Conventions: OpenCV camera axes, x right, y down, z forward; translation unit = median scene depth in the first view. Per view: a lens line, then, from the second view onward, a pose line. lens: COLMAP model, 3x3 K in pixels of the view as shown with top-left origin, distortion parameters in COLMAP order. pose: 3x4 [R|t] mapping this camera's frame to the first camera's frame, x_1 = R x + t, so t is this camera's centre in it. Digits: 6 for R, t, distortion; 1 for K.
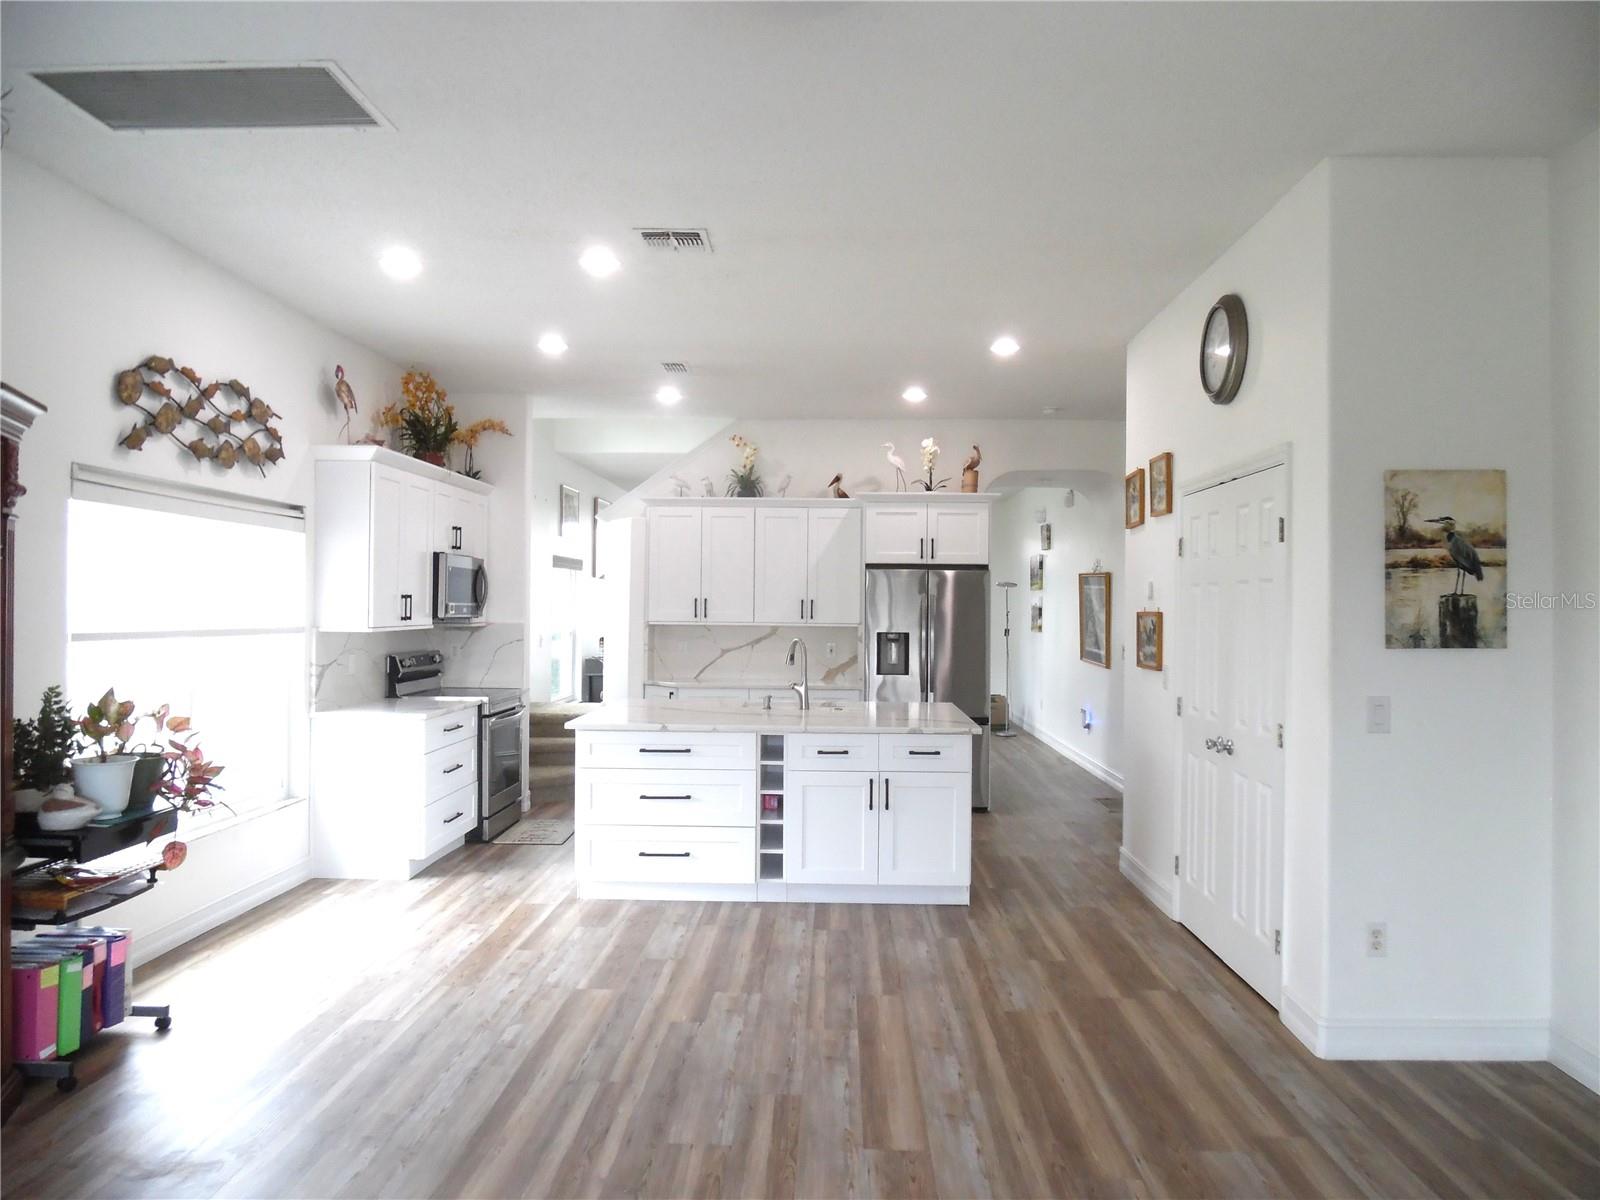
lens RADIAL K [[1104.7, 0, 806.2], [0, 1104.7, 594.2], [0, 0, 1]] dist [-0.024802, -0.004064]
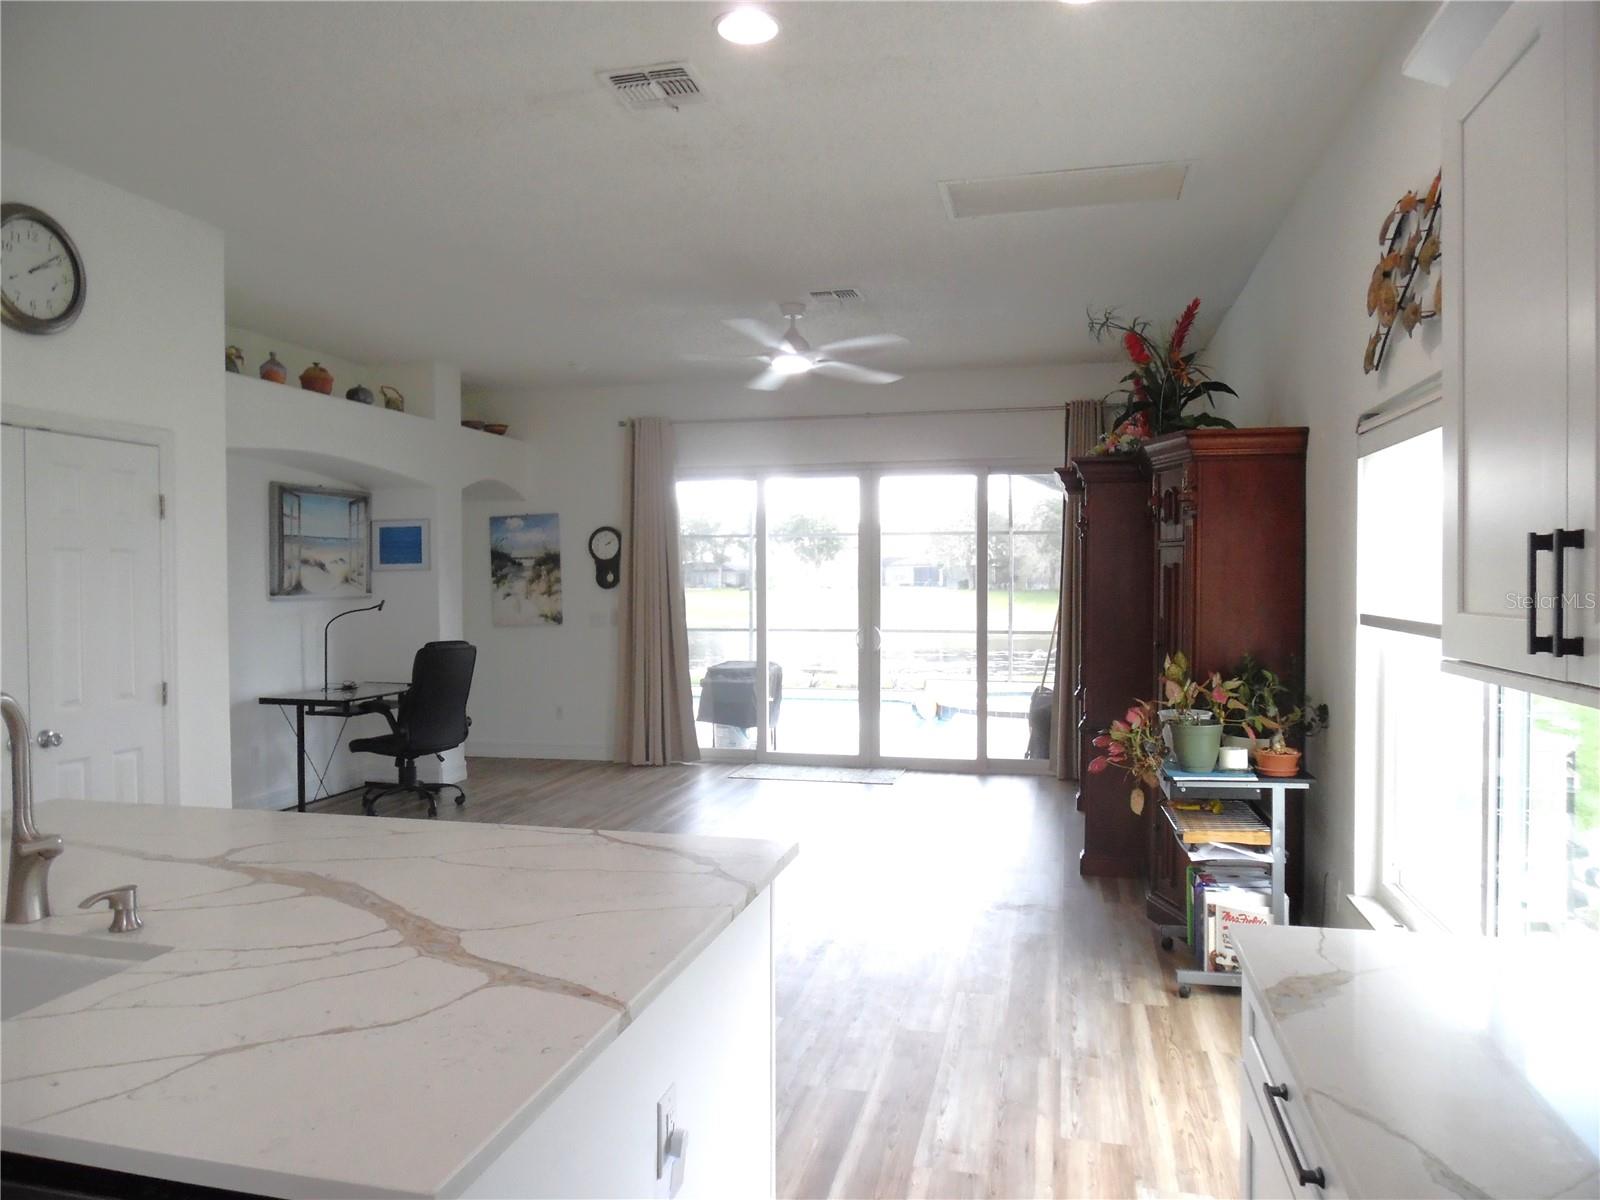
lens RADIAL K [[1104.7, 0, 806.2], [0, 1104.7, 594.2], [0, 0, 1]] dist [-0.024802, -0.004064]
pose [[-0.979950, -0.000608, 0.199242, -0.246940], [-0.000128, 0.999997, 0.002422, 0.011232], [-0.199243, 0.002348, -0.979947, 1.142823]]
